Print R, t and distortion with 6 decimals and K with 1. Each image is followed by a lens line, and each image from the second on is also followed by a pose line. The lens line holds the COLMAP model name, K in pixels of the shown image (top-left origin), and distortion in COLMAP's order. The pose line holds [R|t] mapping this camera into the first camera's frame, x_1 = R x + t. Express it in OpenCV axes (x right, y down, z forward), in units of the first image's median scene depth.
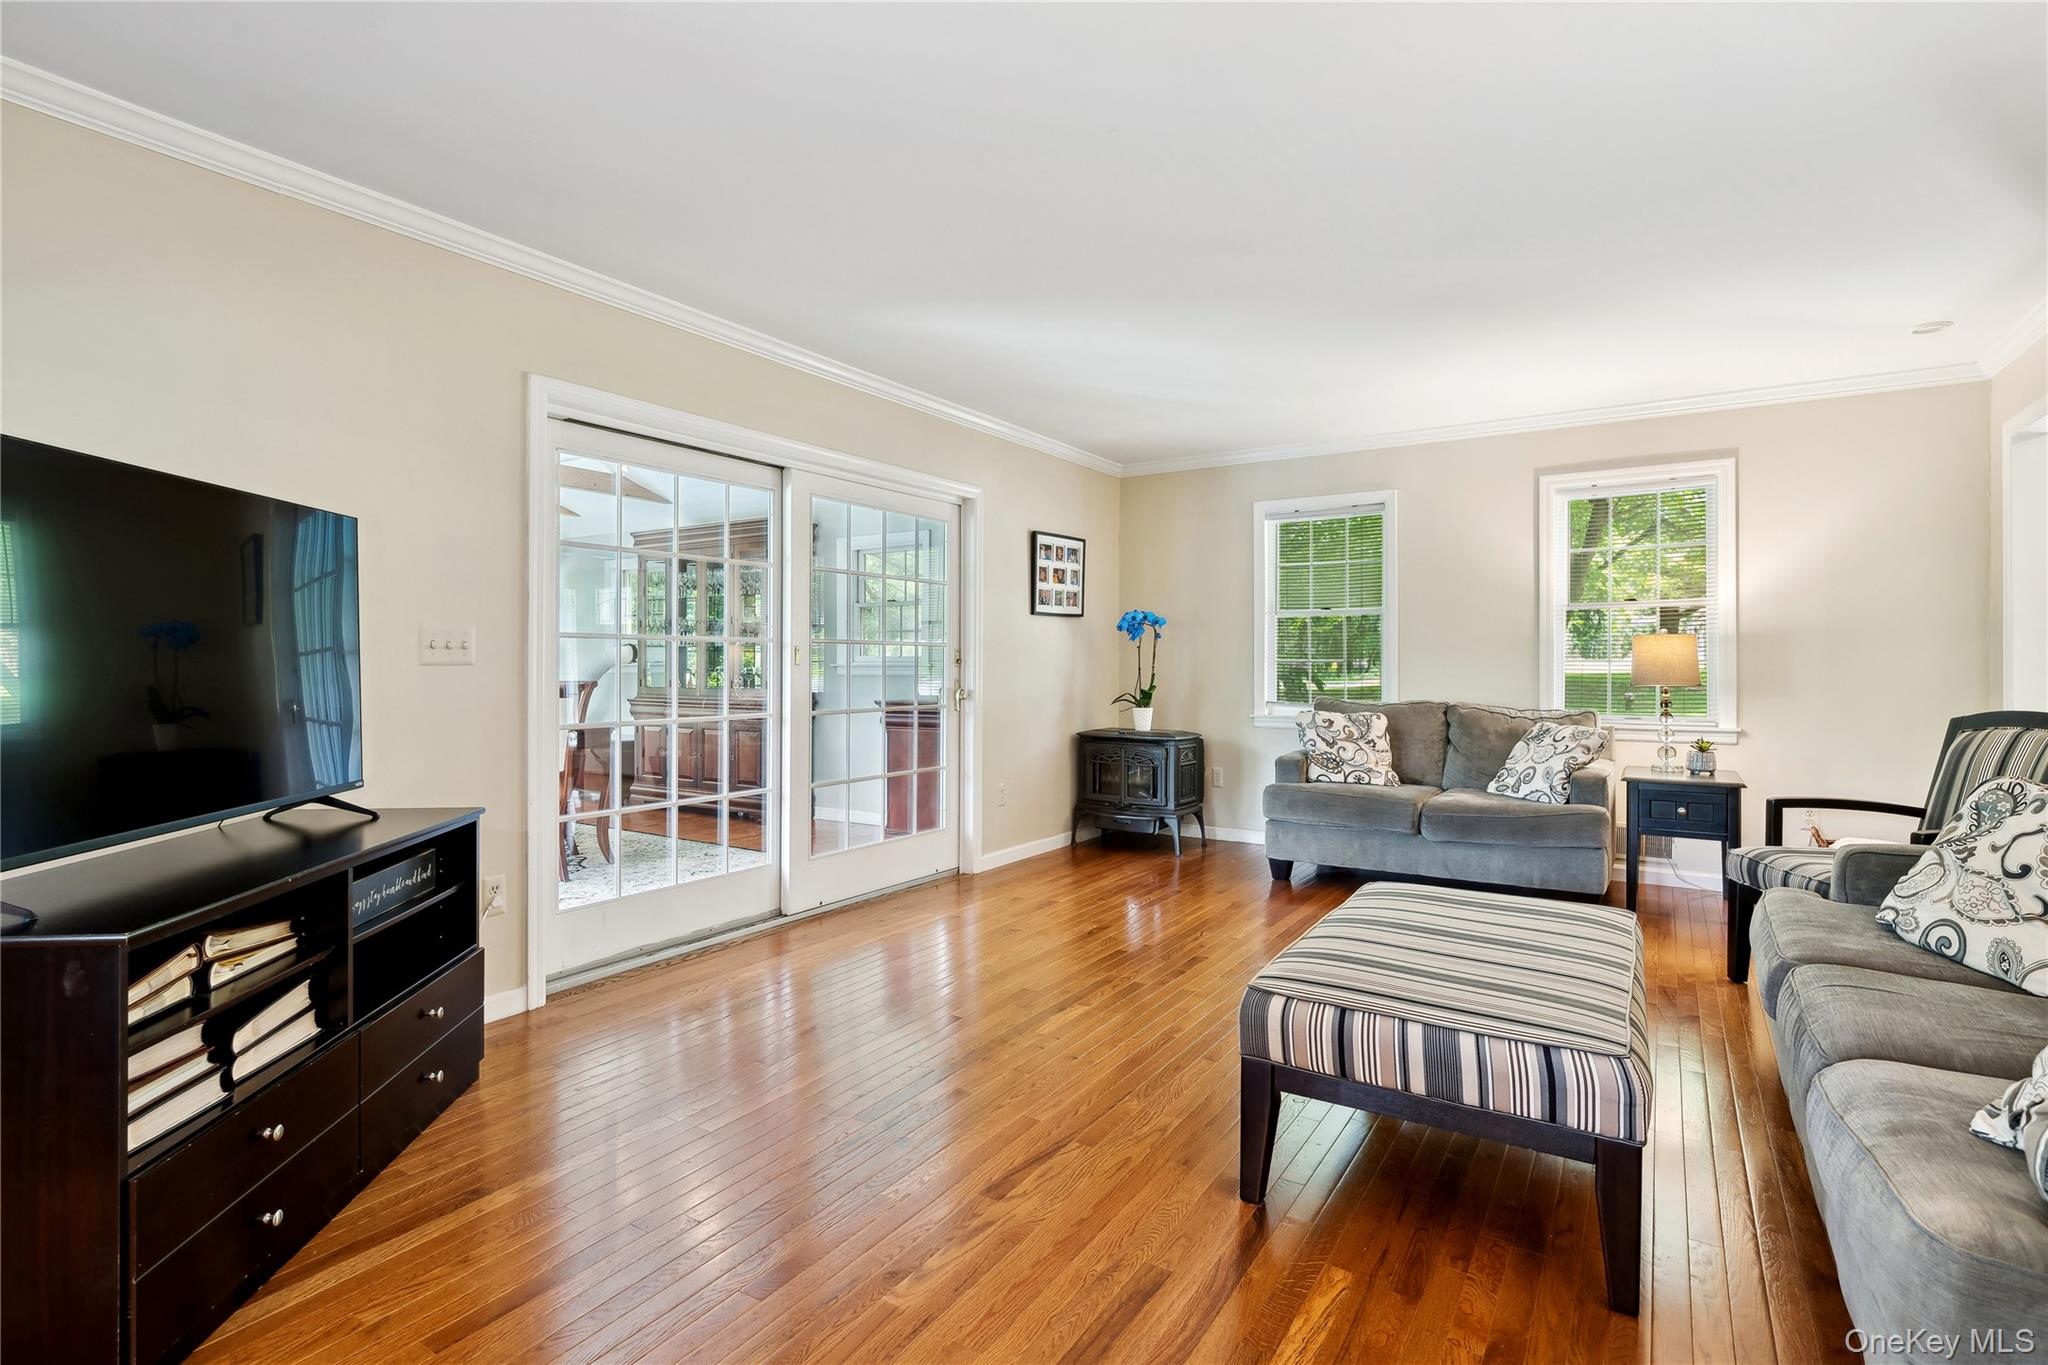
lens RADIAL K [[949.7, 0, 1024.0], [0, 949.7, 658.4], [0, 0, 1]] dist [-0.001554, -0.000133]
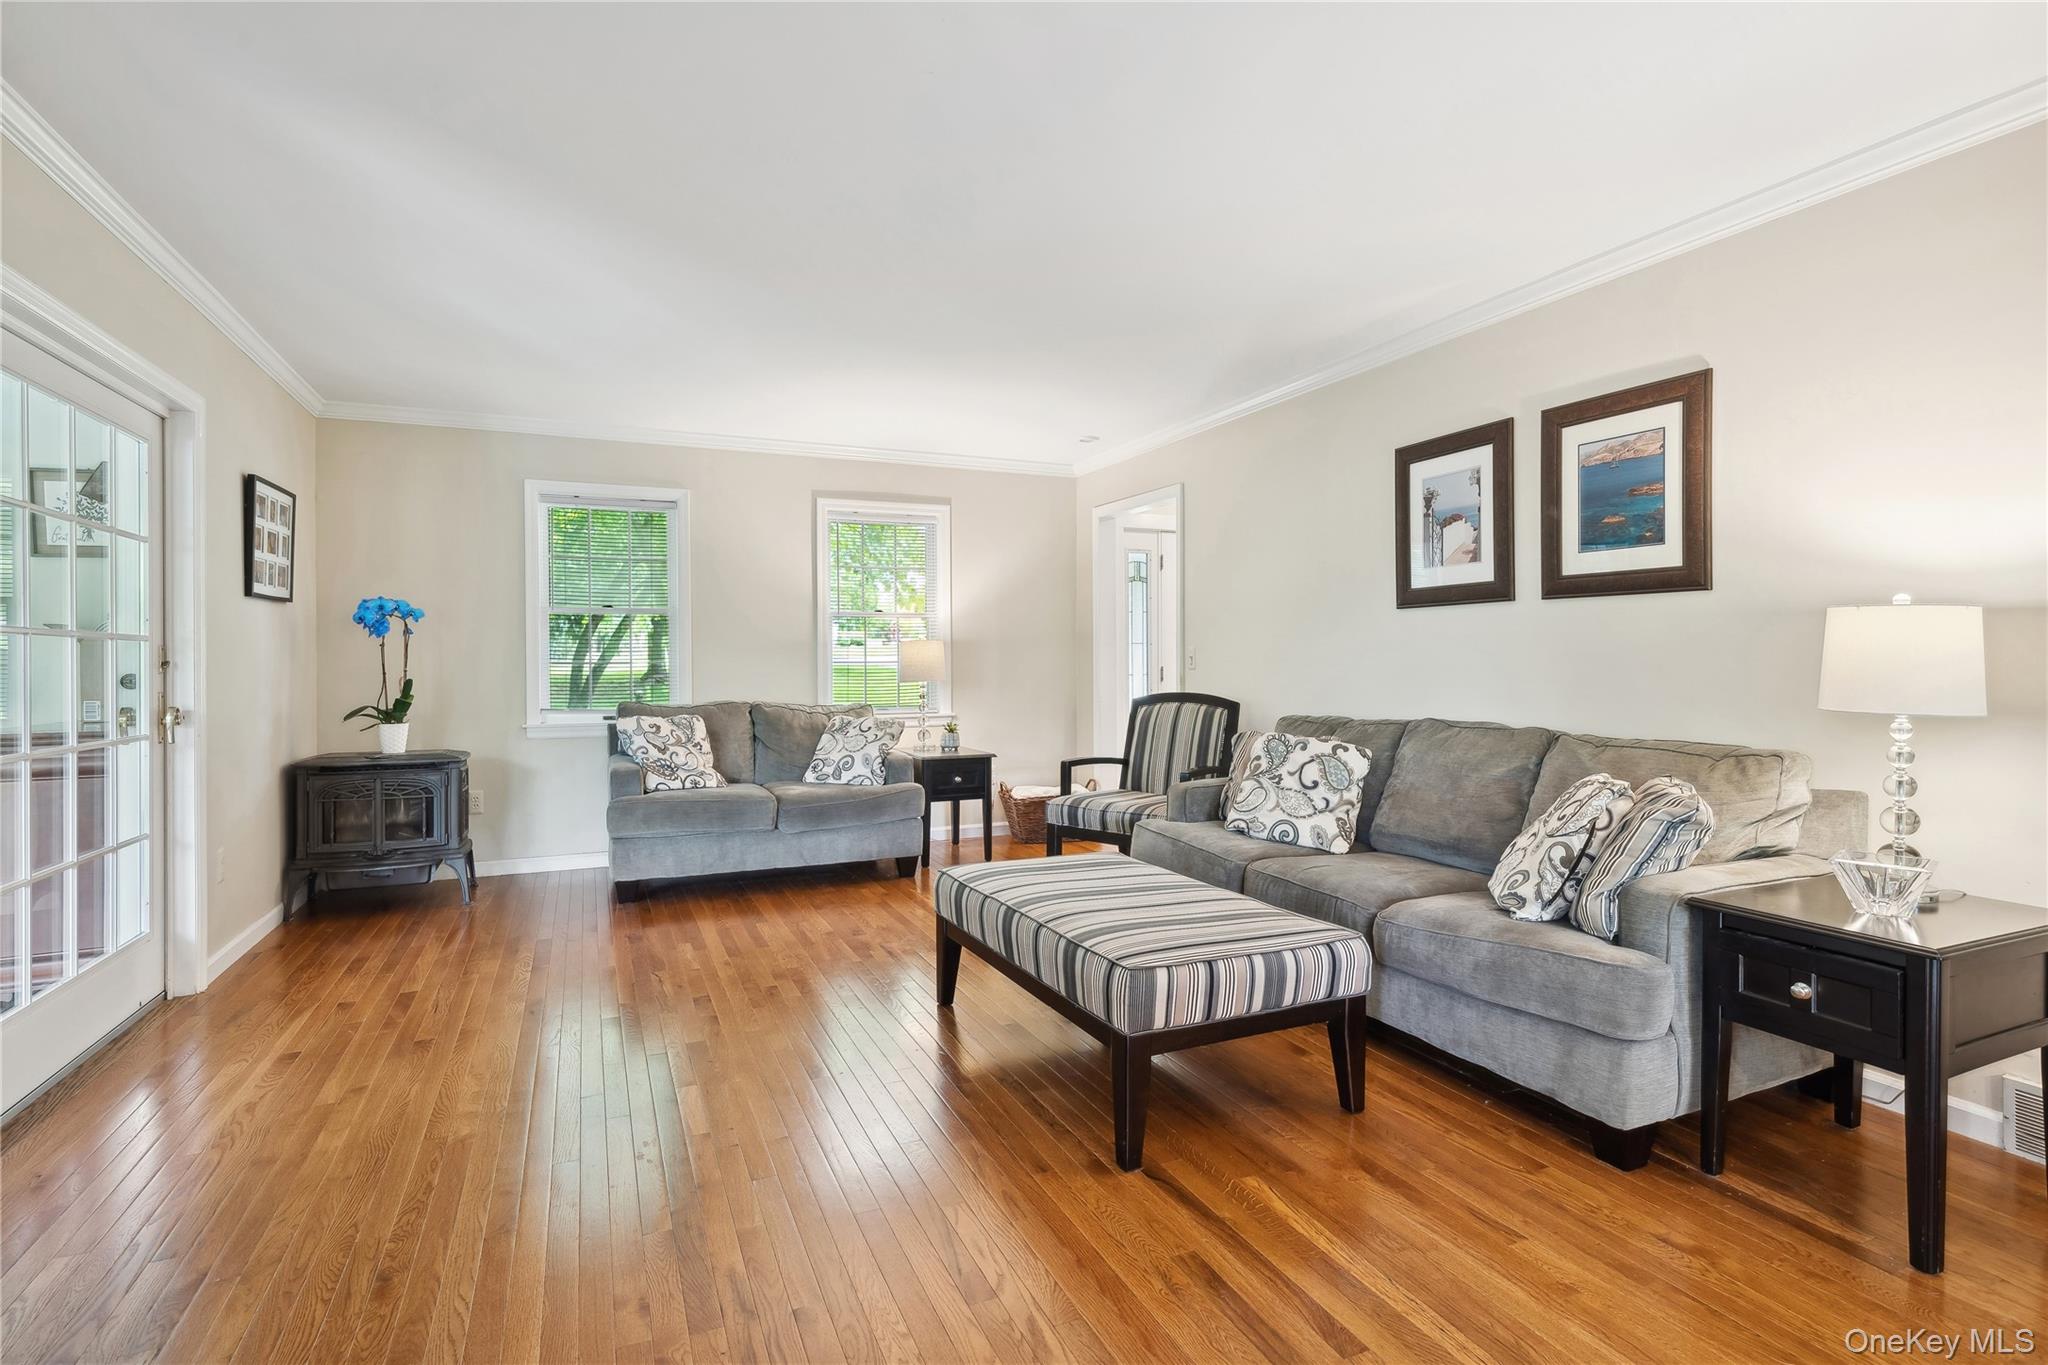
lens RADIAL K [[965.6, 0, 946.1], [0, 965.6, 658.8], [0, 0, 1]] dist [0.002288, 0.000261]
pose [[0.582939, -0.000079, 0.812516, -0.299079], [0.000275, 1.000000, -0.000100, -0.000887], [-0.812516, 0.000282, 0.582939, 0.208759]]
